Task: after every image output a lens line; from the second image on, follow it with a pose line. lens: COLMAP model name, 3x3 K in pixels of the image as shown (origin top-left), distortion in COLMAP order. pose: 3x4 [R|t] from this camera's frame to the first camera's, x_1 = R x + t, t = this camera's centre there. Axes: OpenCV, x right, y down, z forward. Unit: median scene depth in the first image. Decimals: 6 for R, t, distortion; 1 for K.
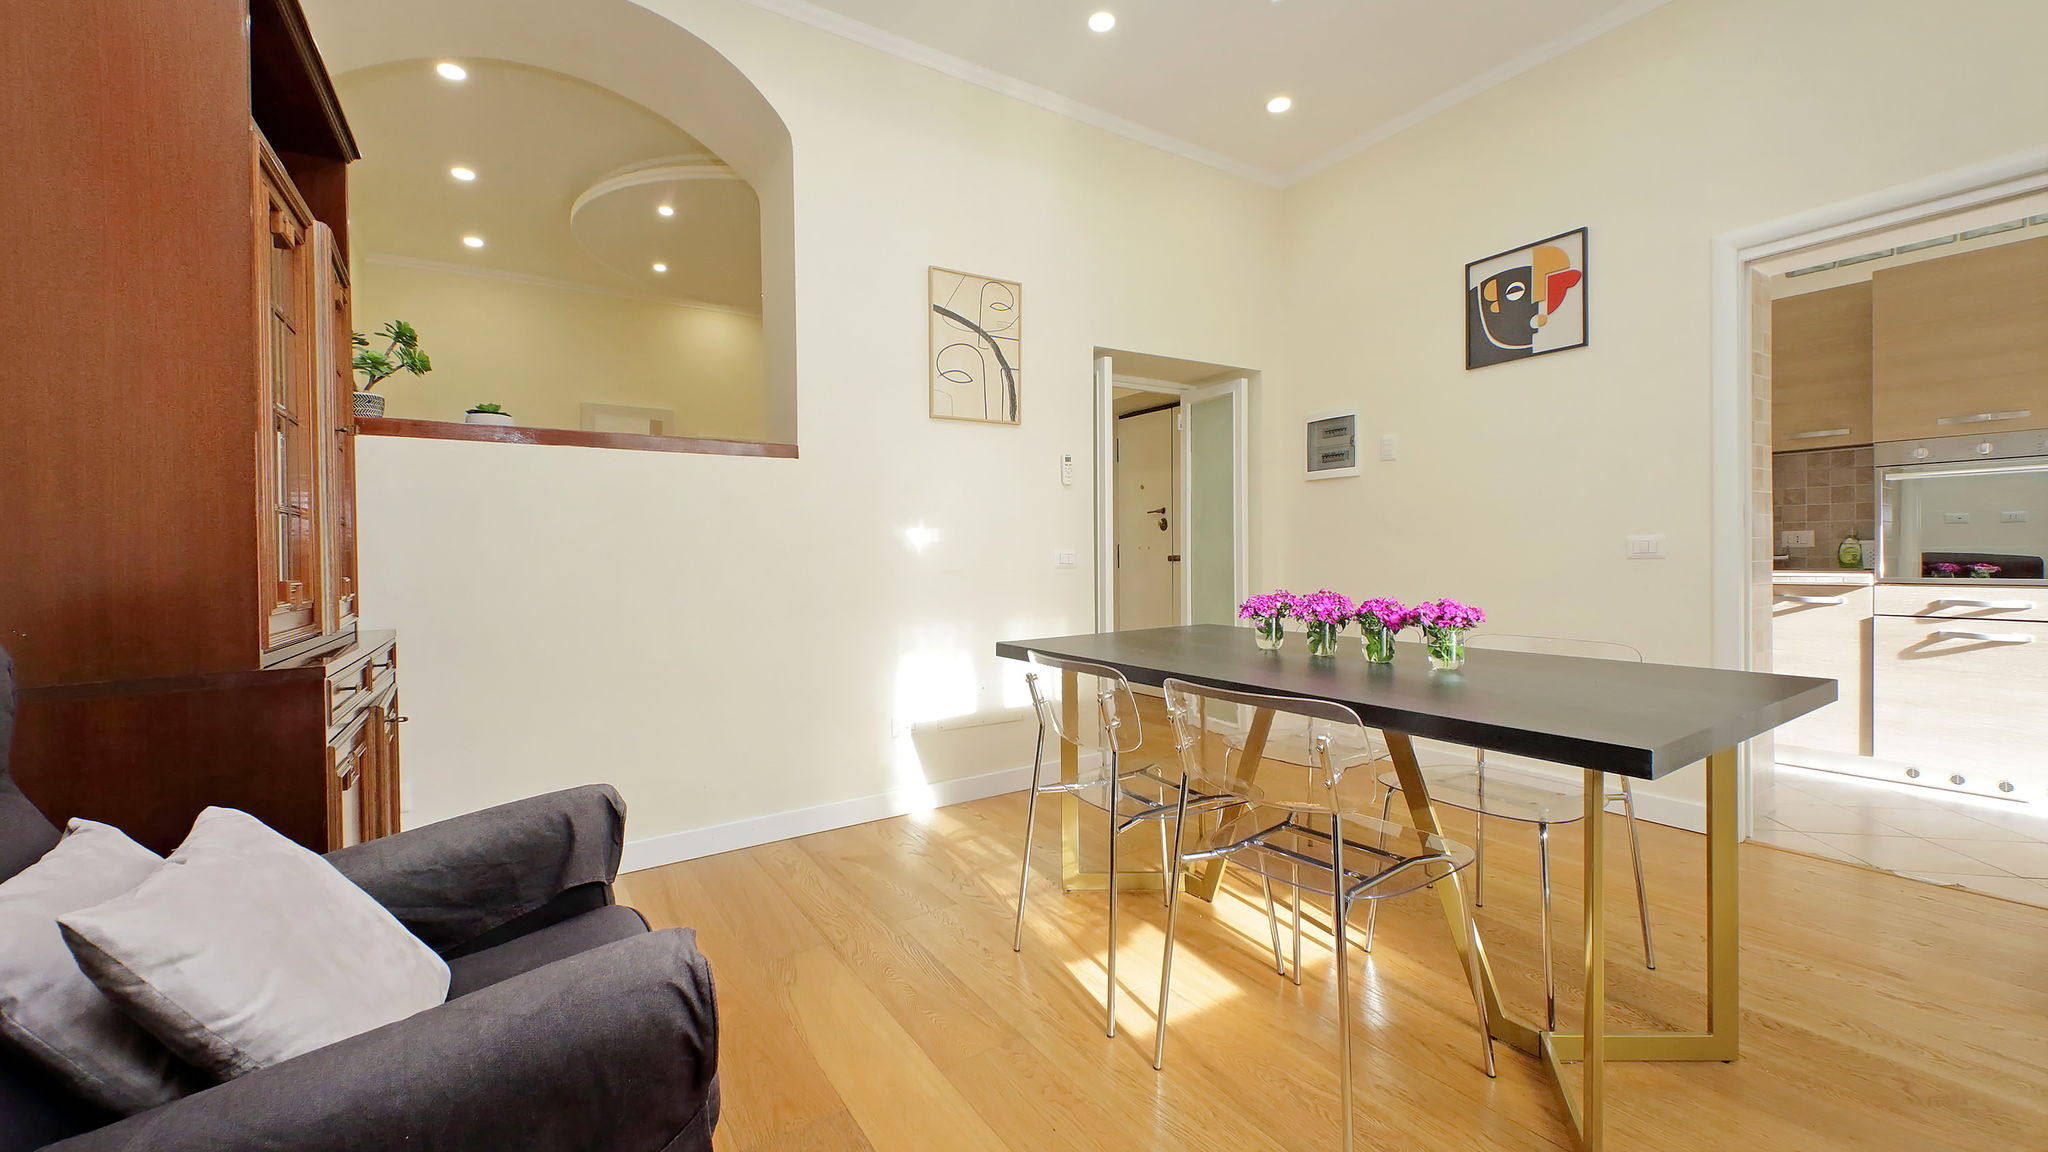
lens RADIAL K [[744.2, 0, 991.4], [0, 744.2, 554.0], [0, 0, 1]] dist [0.013785, -0.008437]
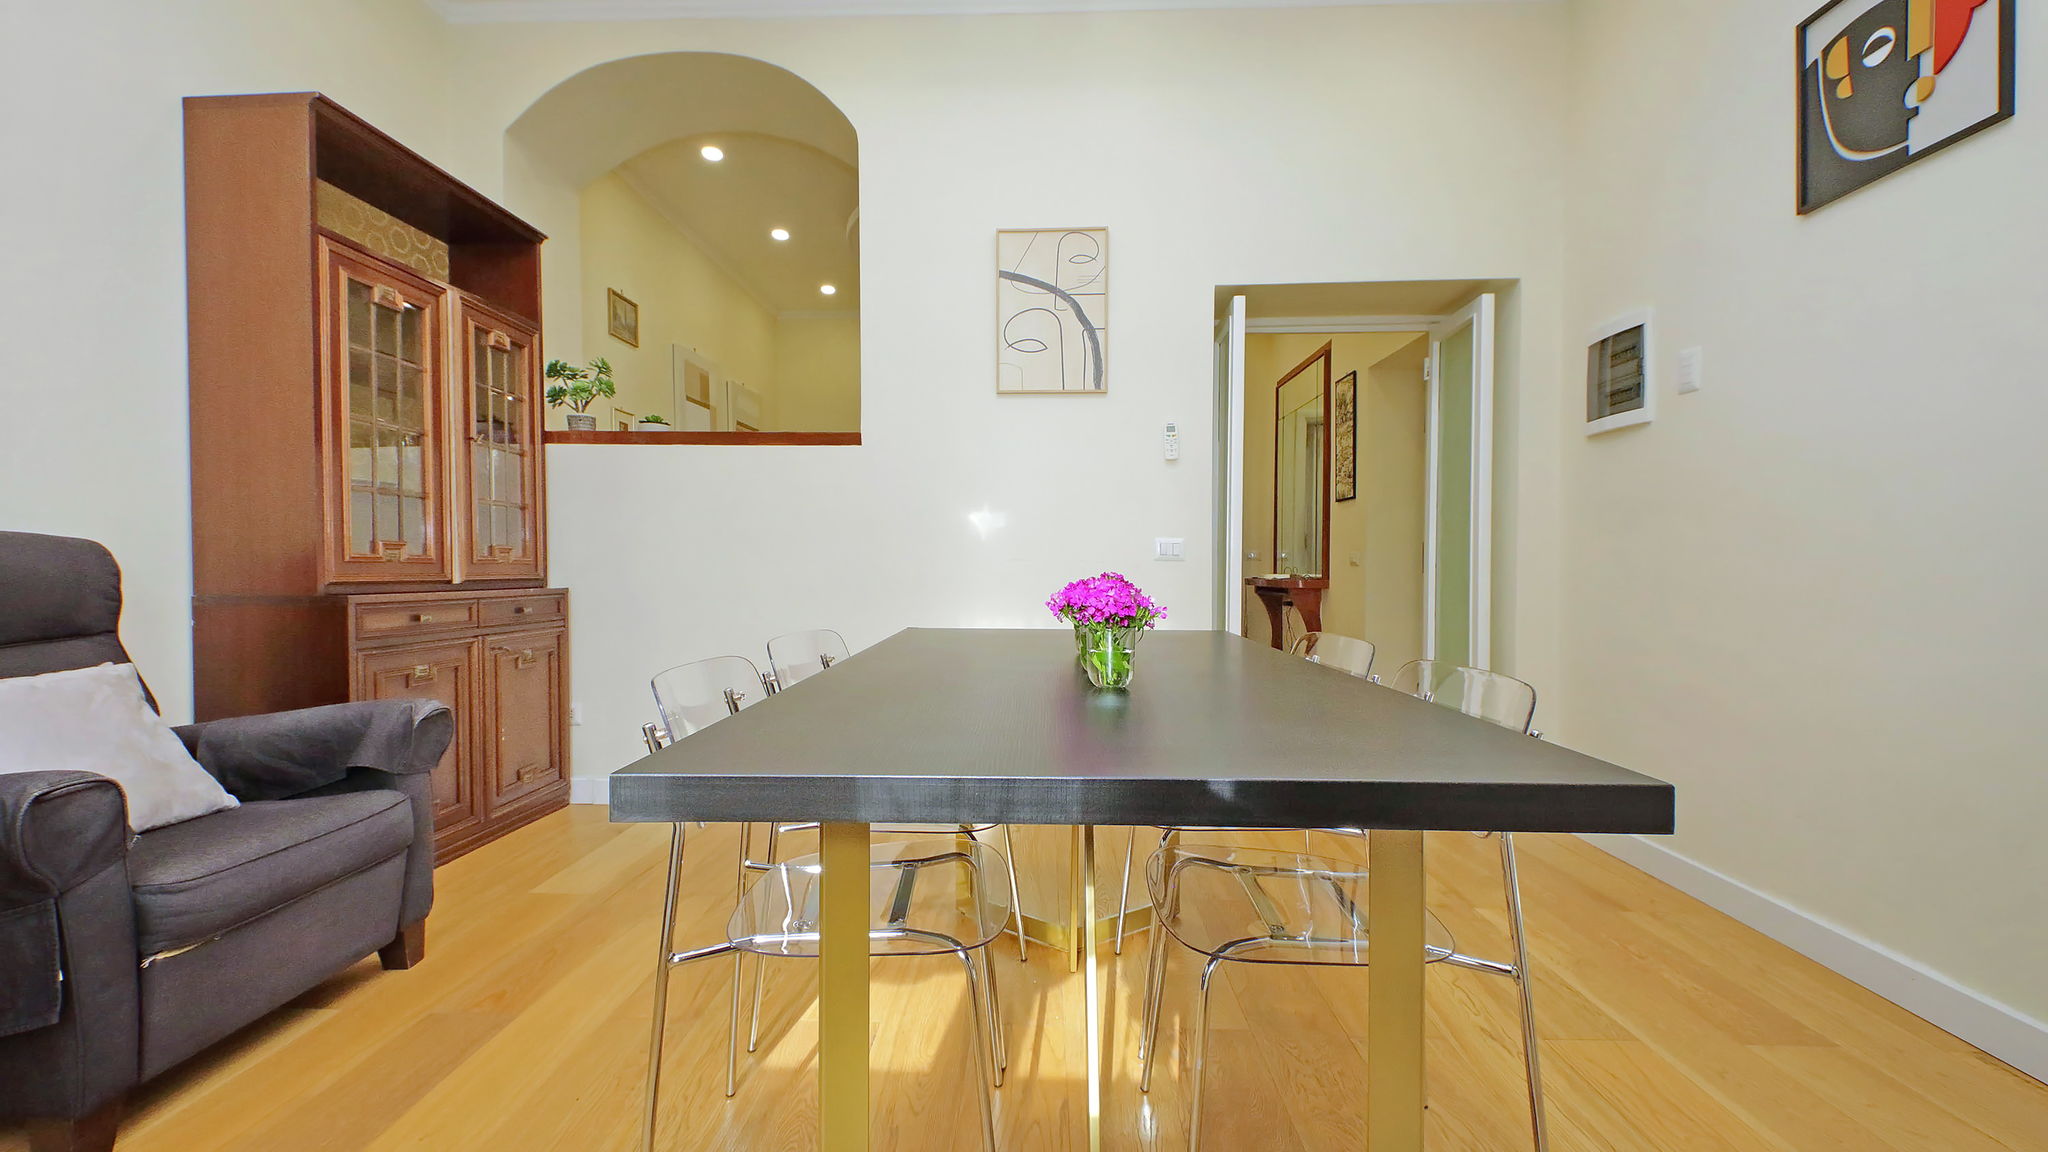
lens RADIAL K [[794.0, 0, 1023.4], [0, 794.0, 570.7], [0, 0, 1]] dist [0.025851, -0.011274]
pose [[0.843024, 0.021603, -0.537442, 0.472242], [-0.019898, 0.999762, 0.008975, 0.027221], [0.537508, 0.003128, 0.843253, 0.177669]]
